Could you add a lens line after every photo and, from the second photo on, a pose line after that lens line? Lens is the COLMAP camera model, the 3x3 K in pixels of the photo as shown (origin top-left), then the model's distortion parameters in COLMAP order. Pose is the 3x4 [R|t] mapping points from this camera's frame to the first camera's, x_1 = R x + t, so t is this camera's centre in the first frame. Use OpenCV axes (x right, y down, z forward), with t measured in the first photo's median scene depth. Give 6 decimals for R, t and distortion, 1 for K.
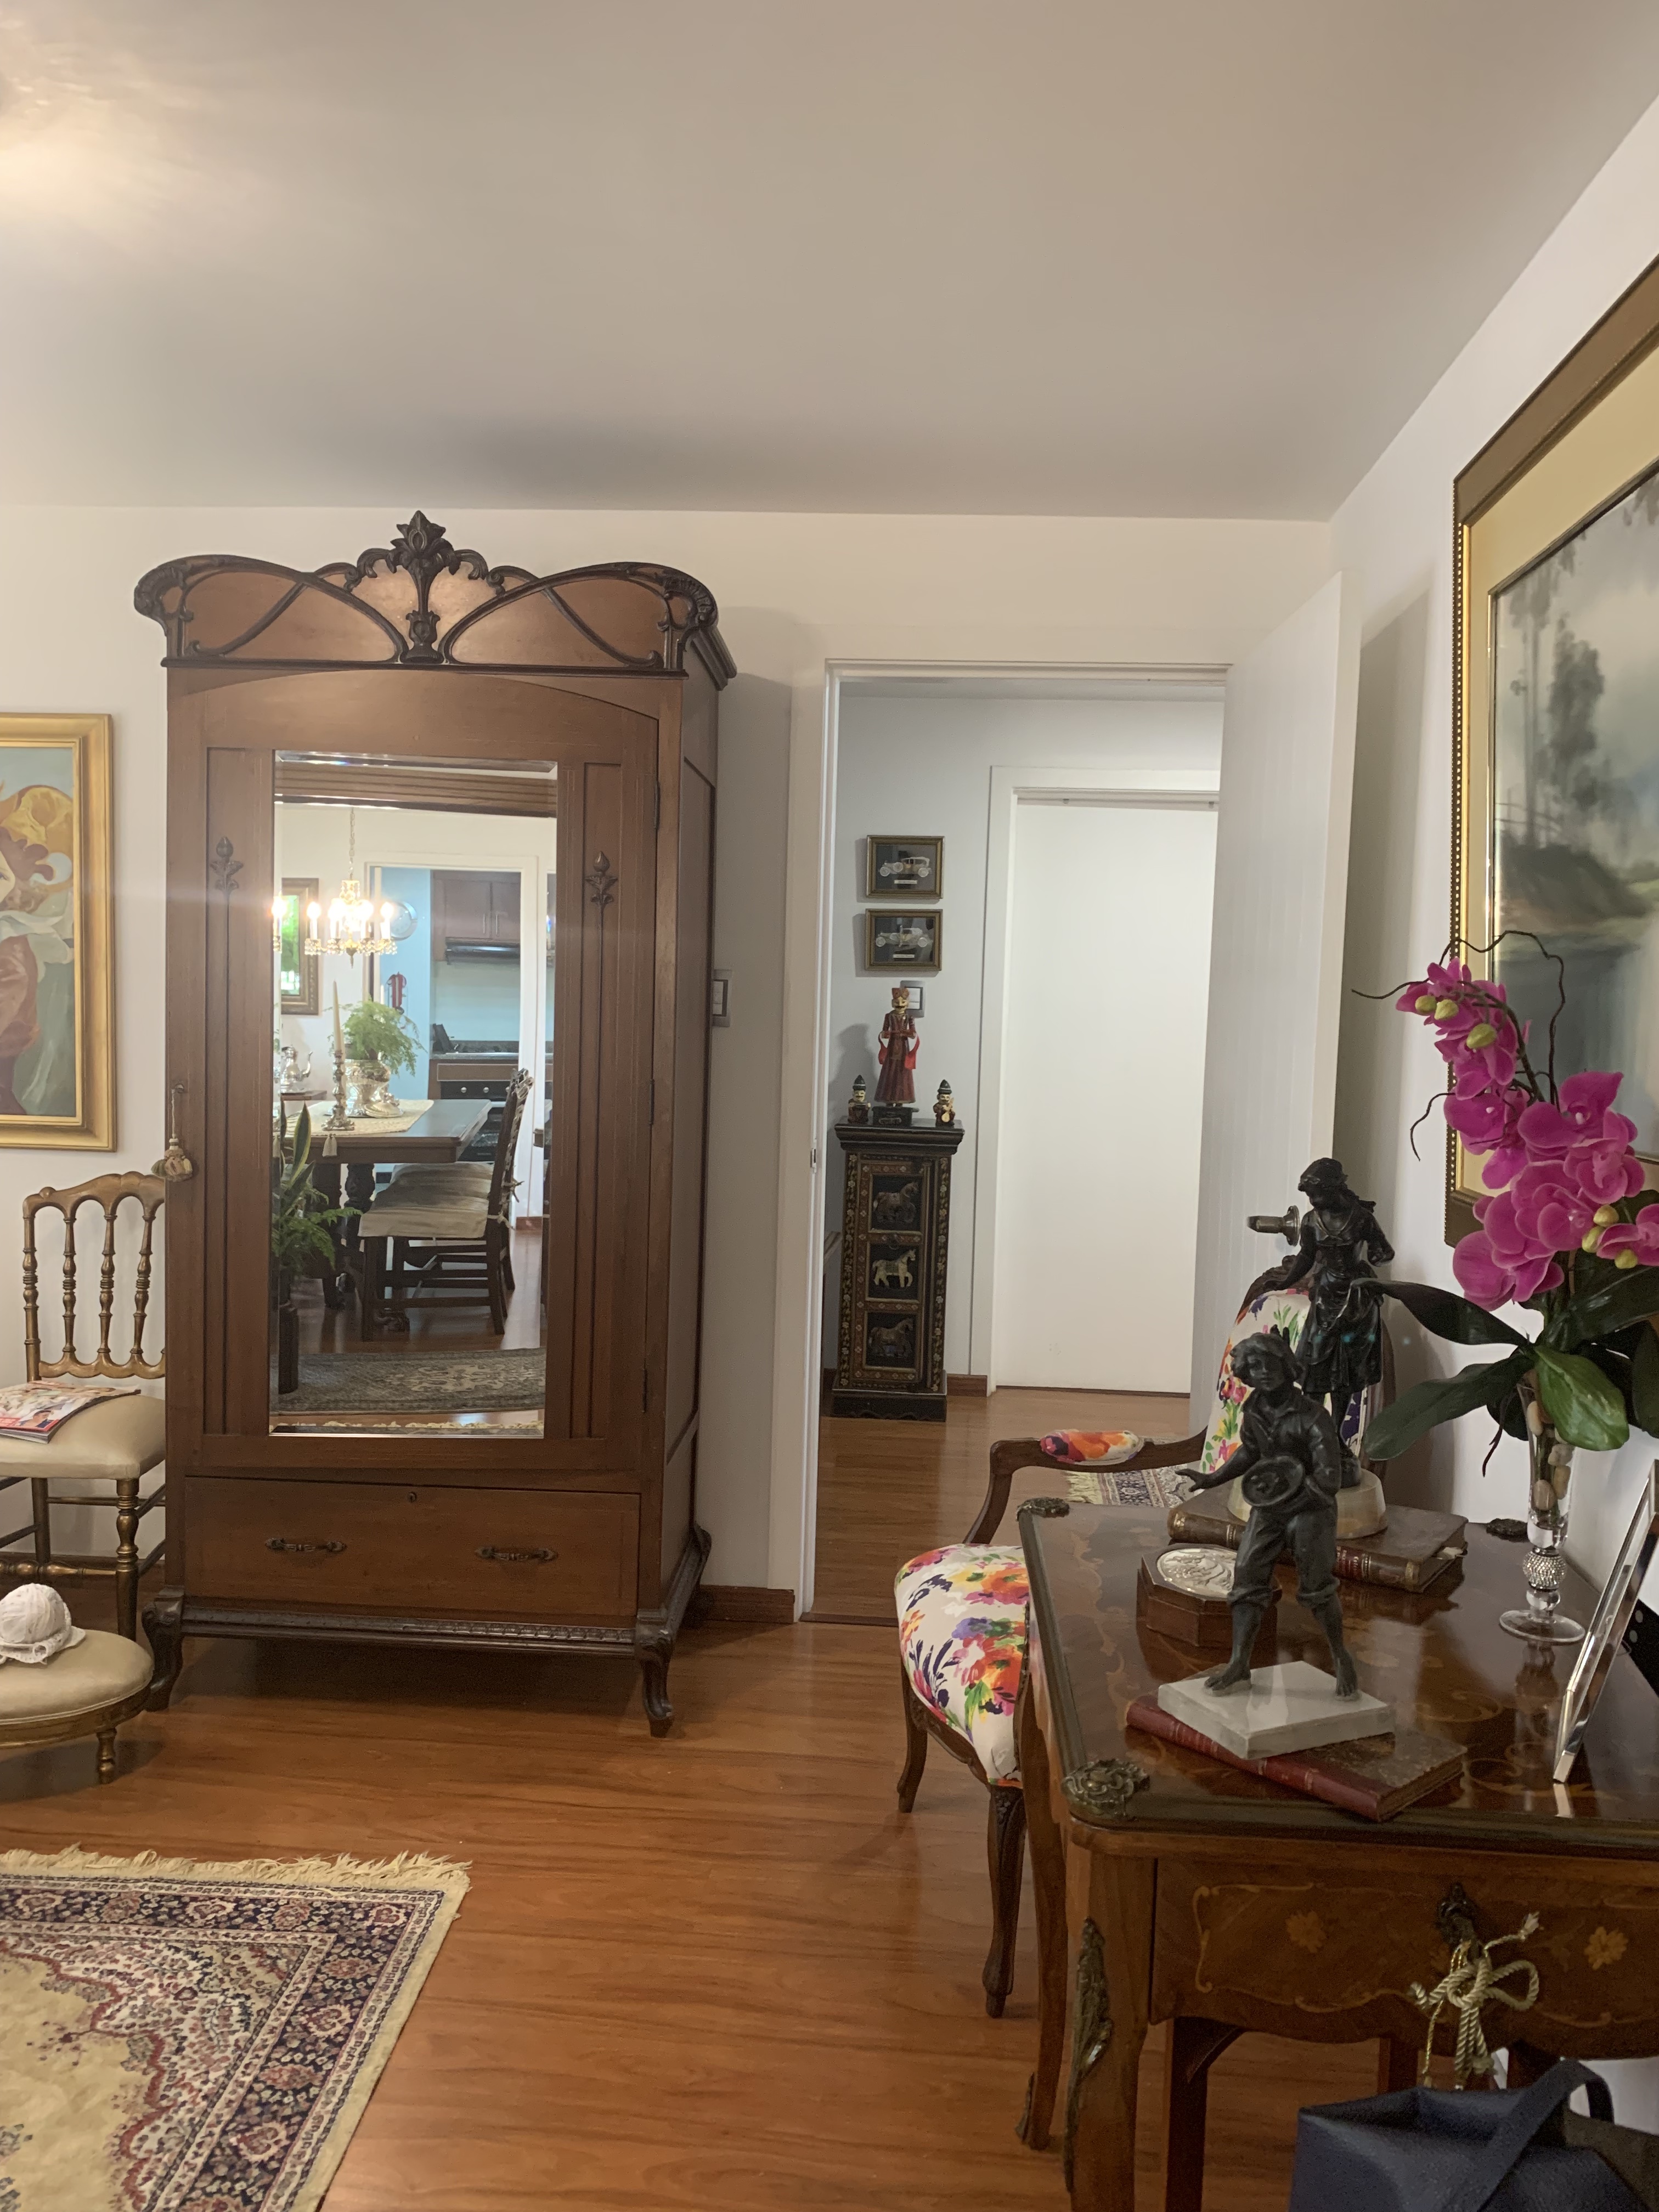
lens RADIAL K [[1663.1, 0, 834.4], [0, 1663.1, 1097.5], [0, 0, 1]] dist [0.047249, -0.073693]
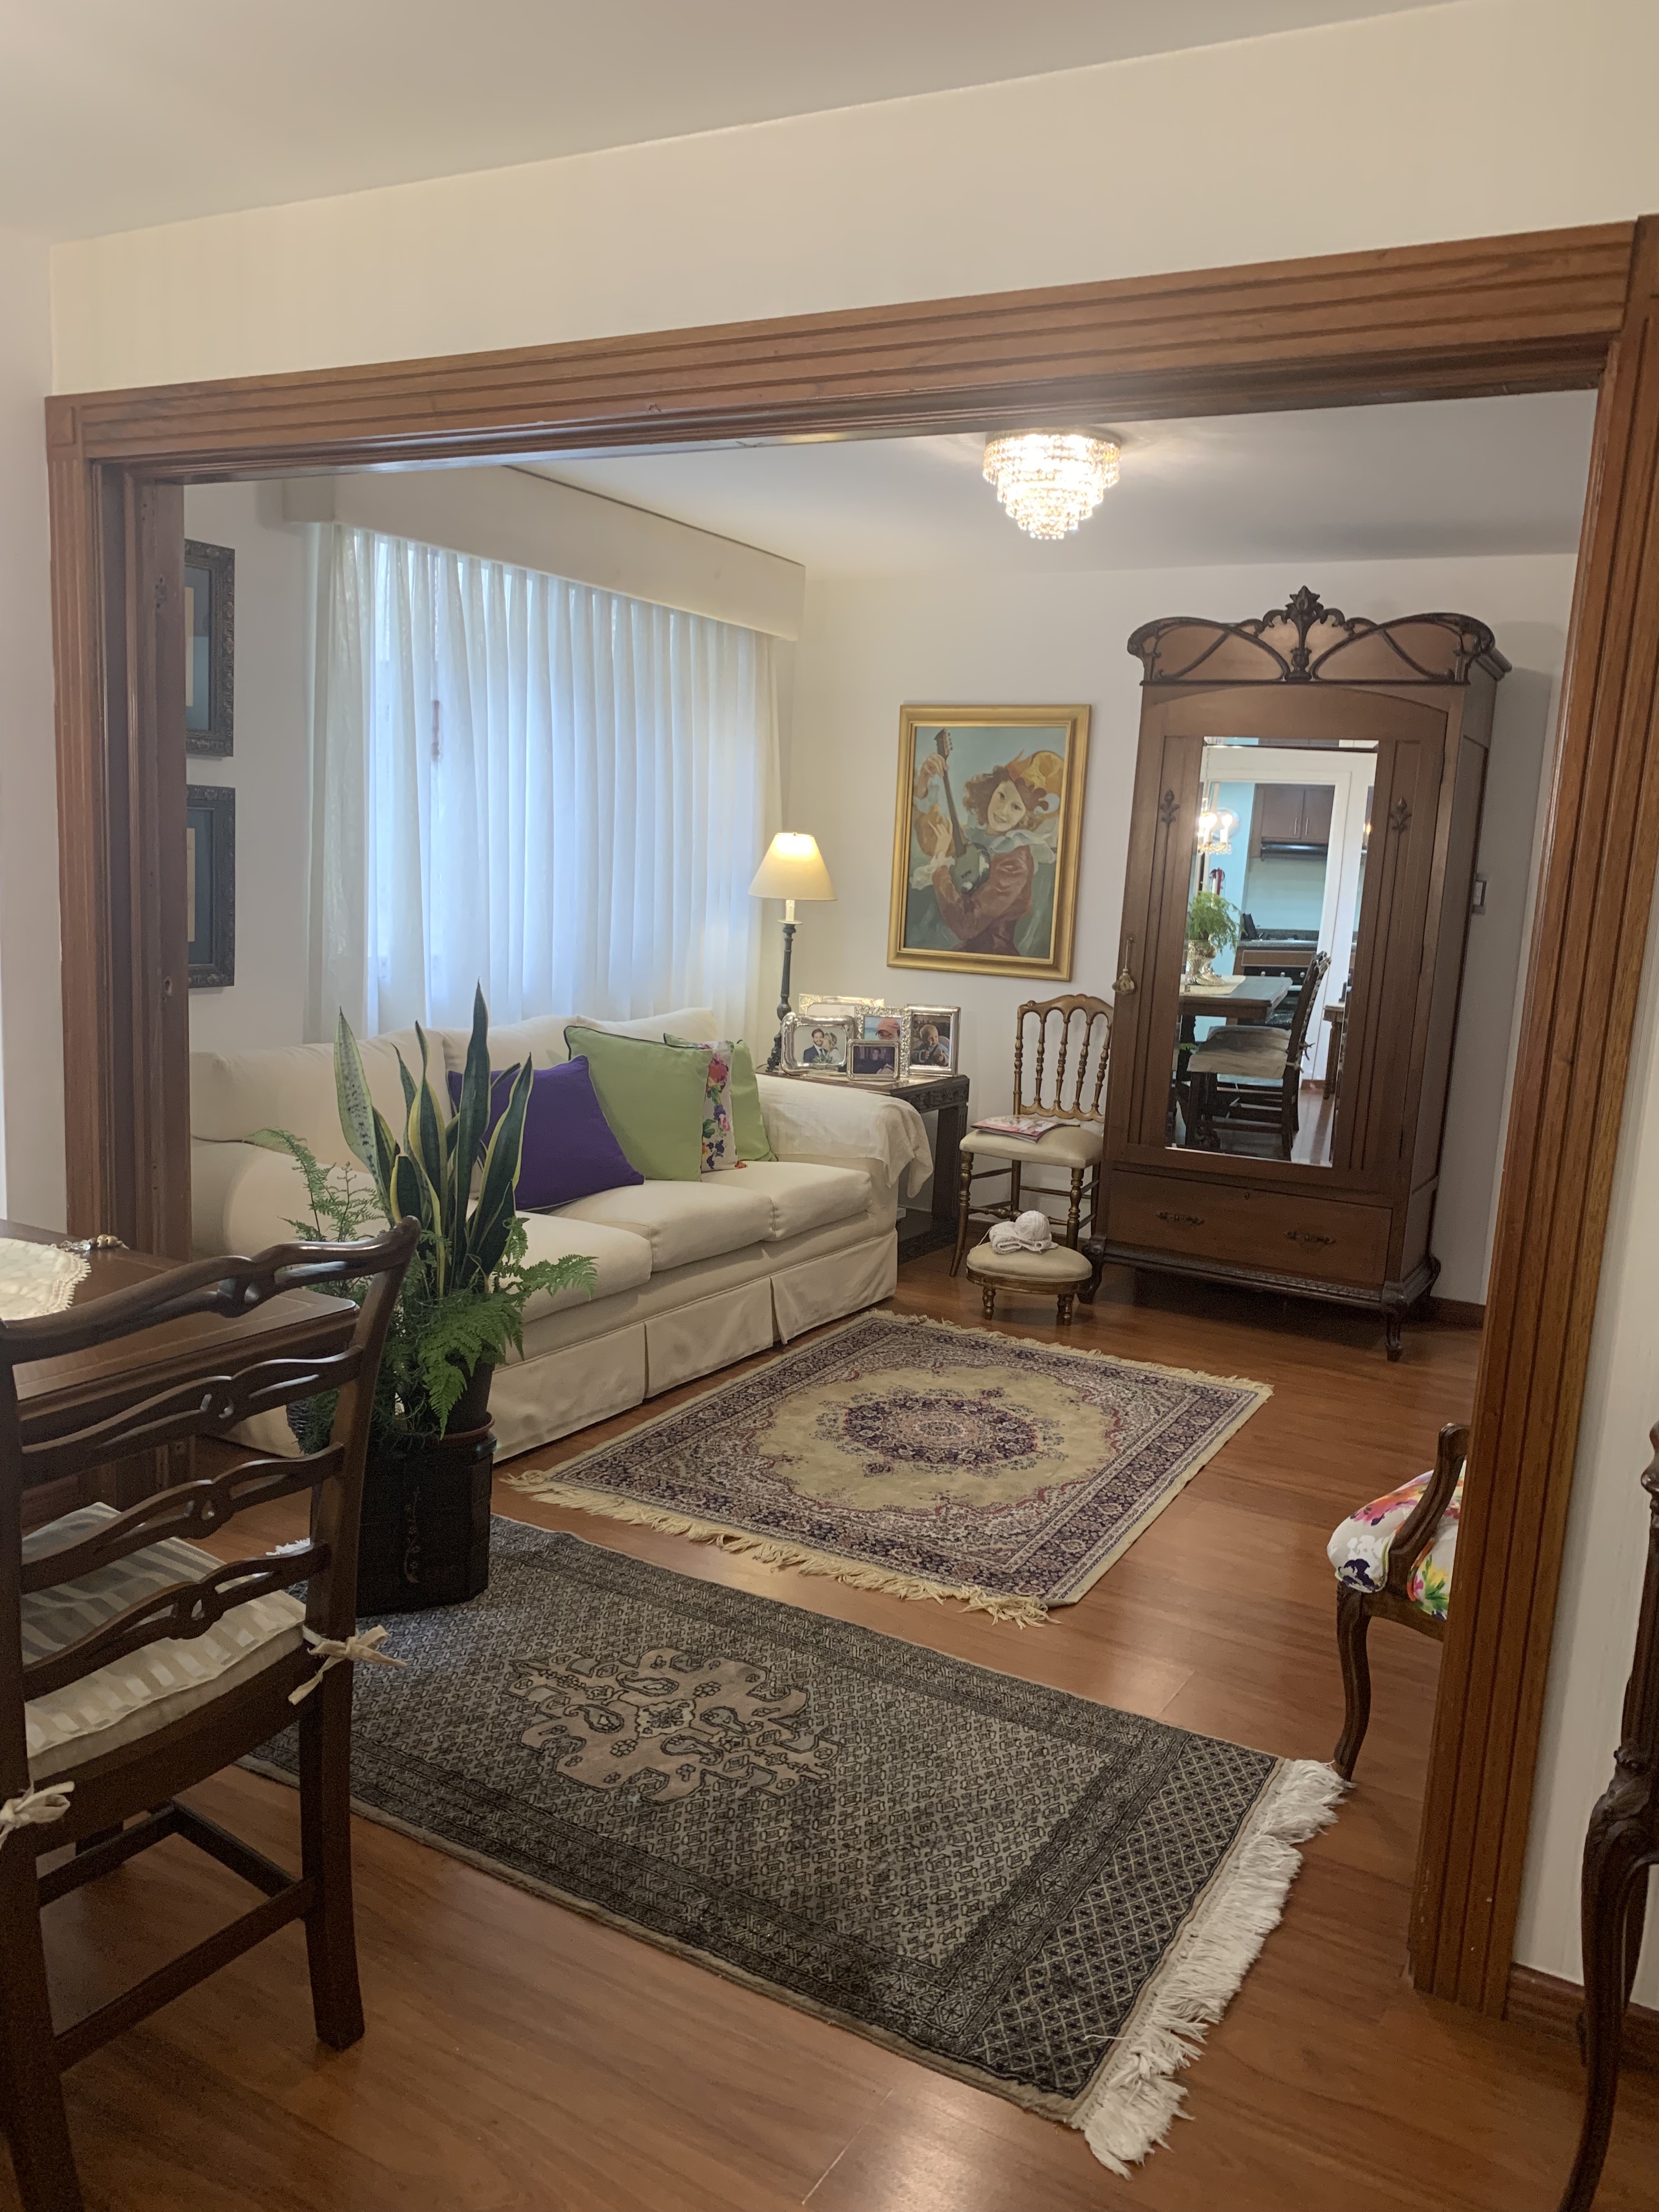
lens RADIAL K [[1680.2, 0, 848.4], [0, 1680.2, 1136.8], [0, 0, 1]] dist [0.129367, -0.263430]
pose [[0.900221, 0.090586, -0.425905, 0.096995], [-0.054794, 0.993912, 0.095580, 0.043498], [0.431971, -0.062707, 0.899705, -0.651910]]
